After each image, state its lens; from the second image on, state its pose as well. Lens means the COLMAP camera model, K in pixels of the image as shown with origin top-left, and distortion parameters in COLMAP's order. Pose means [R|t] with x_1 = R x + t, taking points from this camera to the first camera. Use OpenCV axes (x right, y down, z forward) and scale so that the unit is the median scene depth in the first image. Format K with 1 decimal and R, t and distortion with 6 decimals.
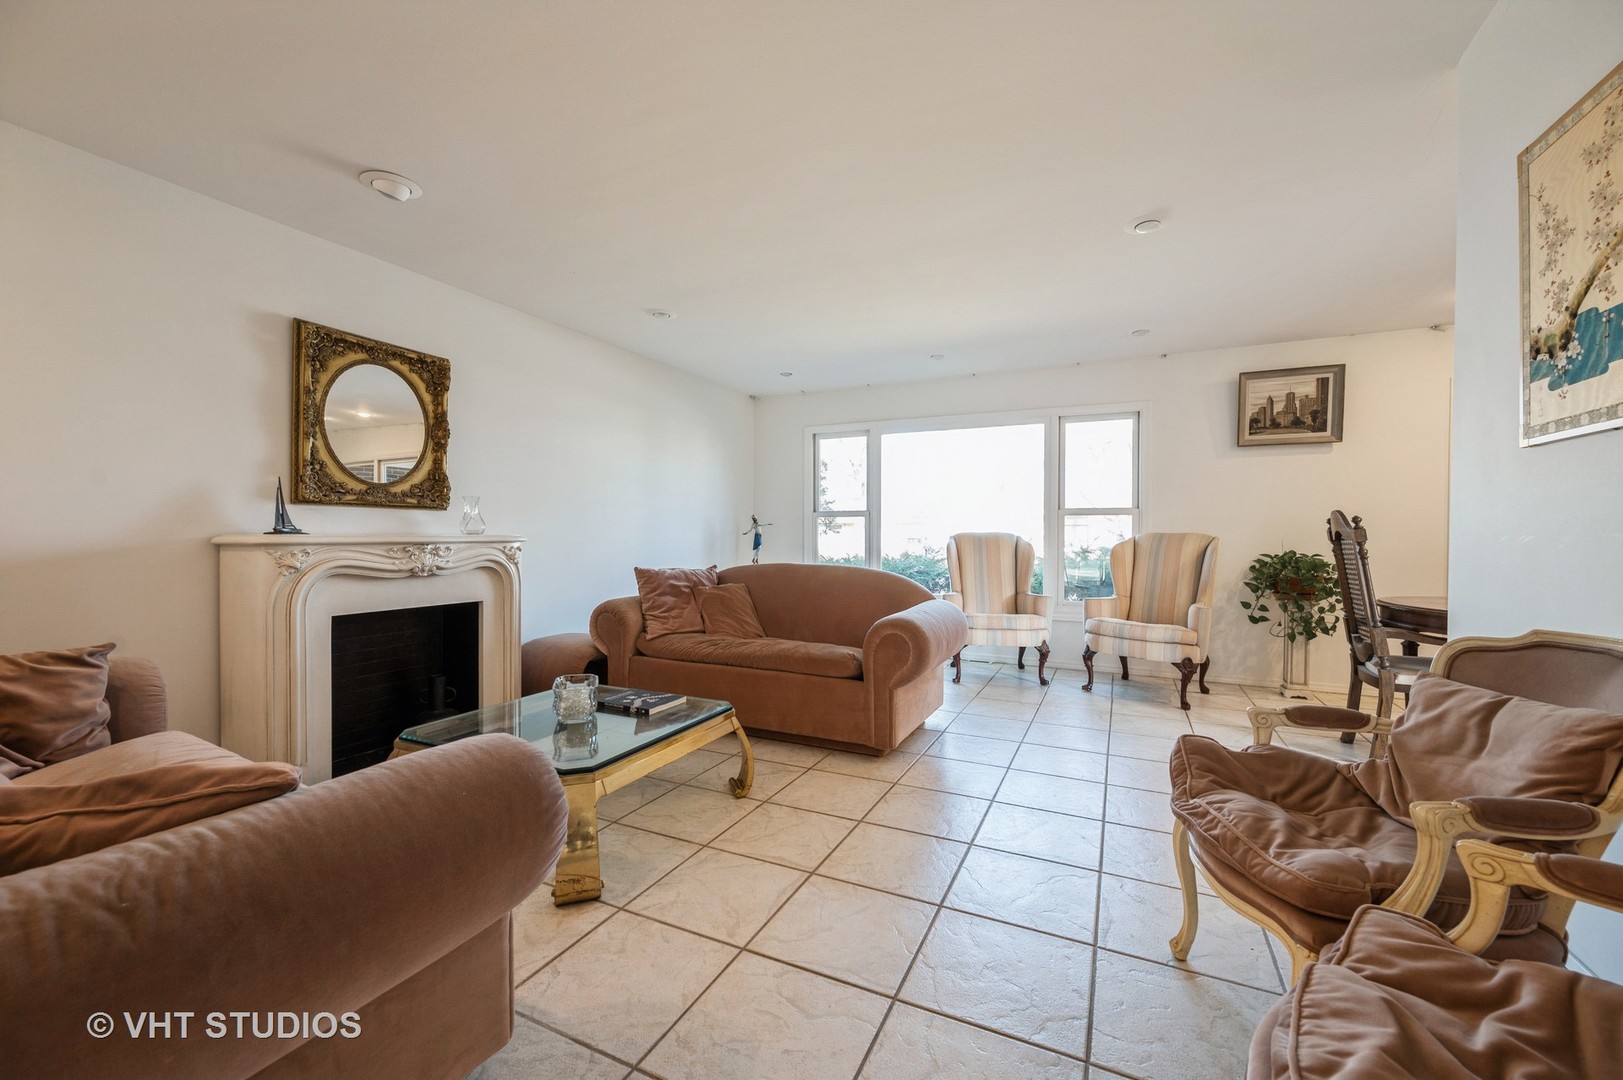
lens RADIAL K [[644.3, 0, 810.1], [0, 644.3, 536.7], [0, 0, 1]] dist [0.000363, 0.000074]
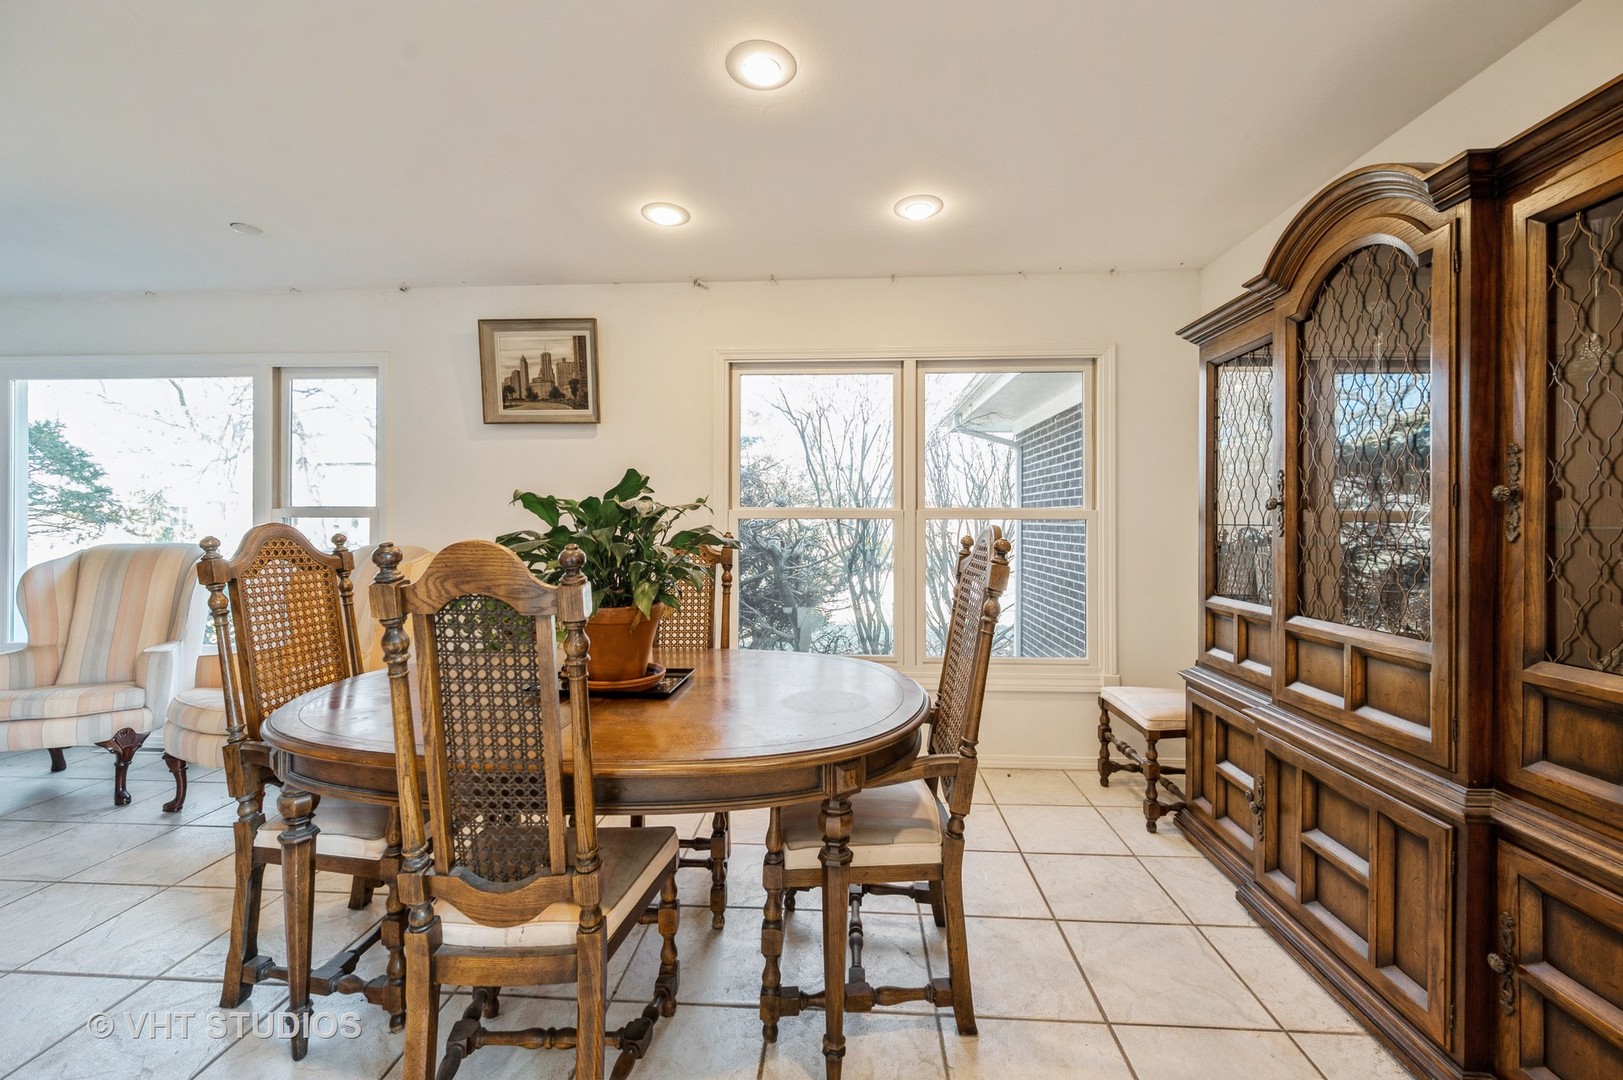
lens RADIAL K [[644.3, 0, 814.9], [0, 644.3, 532.7], [0, 0, 1]] dist [0.000363, 0.000074]
pose [[0.922037, -0.002476, 0.387094, 0.737262], [0.003792, 0.999989, -0.002634, -0.016086], [-0.387084, 0.003896, 0.922036, 0.204718]]
